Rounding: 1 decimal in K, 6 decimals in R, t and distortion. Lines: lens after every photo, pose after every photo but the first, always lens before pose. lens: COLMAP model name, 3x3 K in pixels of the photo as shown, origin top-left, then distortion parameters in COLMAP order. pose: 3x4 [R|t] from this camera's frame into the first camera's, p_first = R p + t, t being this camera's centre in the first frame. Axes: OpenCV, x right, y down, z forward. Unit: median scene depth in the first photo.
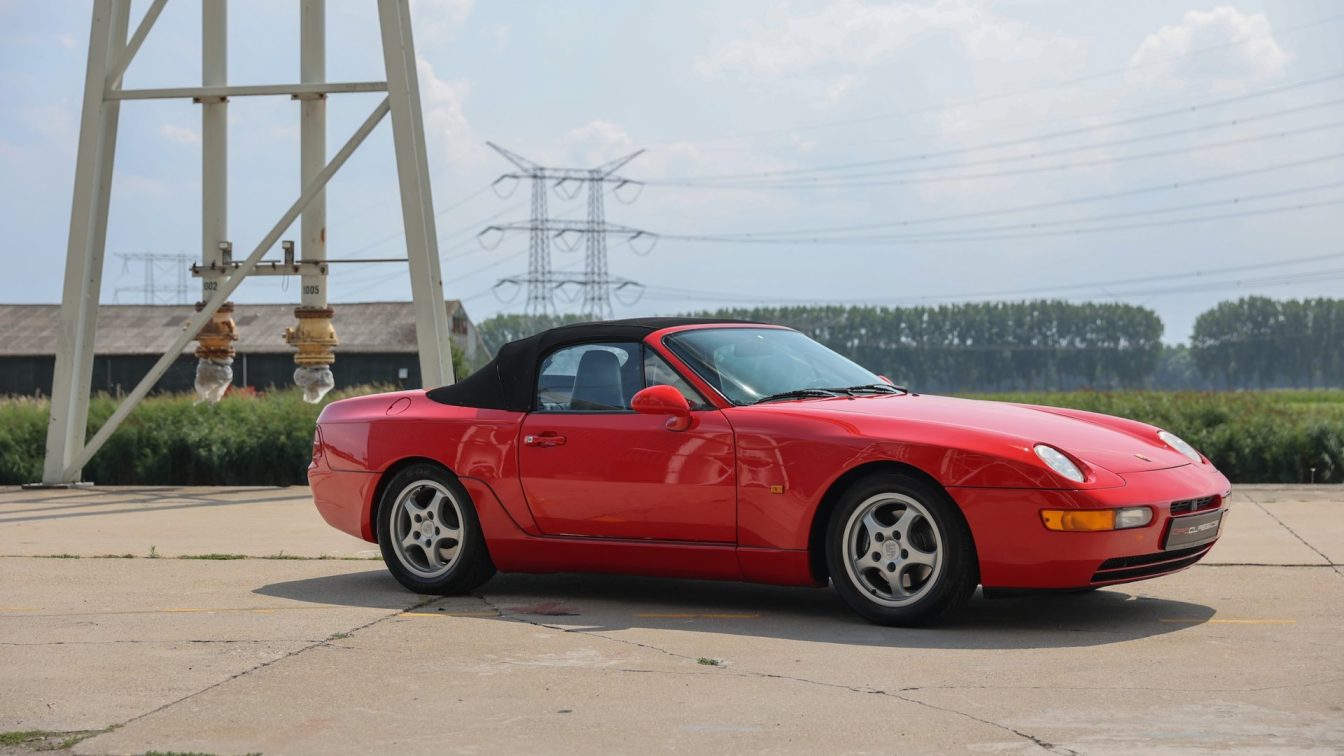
lens RADIAL K [[2676.1, 0, 672.0], [0, 2676.1, 378.0], [0, 0, 1]] dist [0.031647, 0.144668]
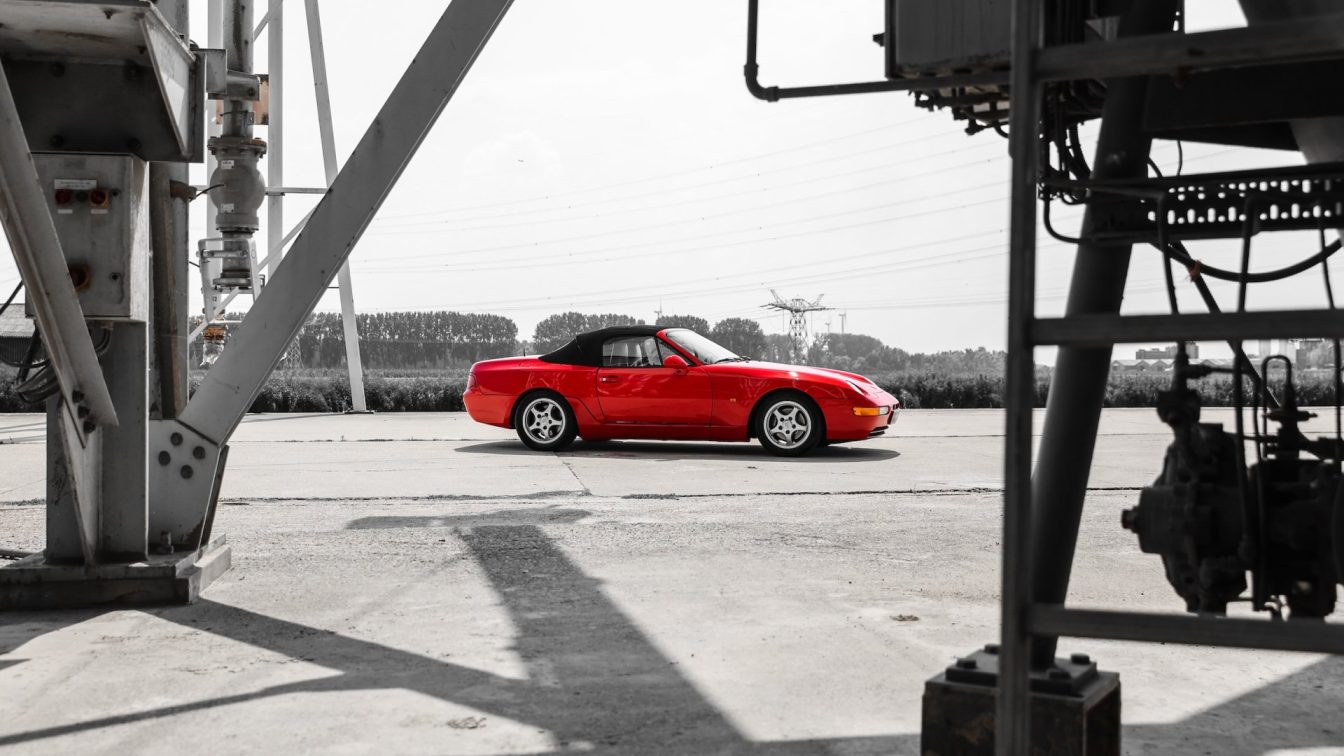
lens RADIAL K [[2676.1, 0, 672.0], [0, 2676.1, 378.0], [0, 0, 1]] dist [0.031647, 0.144668]
pose [[0.879339, 0.009220, 0.476107, -0.505312], [-0.009529, 0.999953, -0.001765, 0.011985], [-0.476101, -0.002985, 0.879386, -0.465661]]
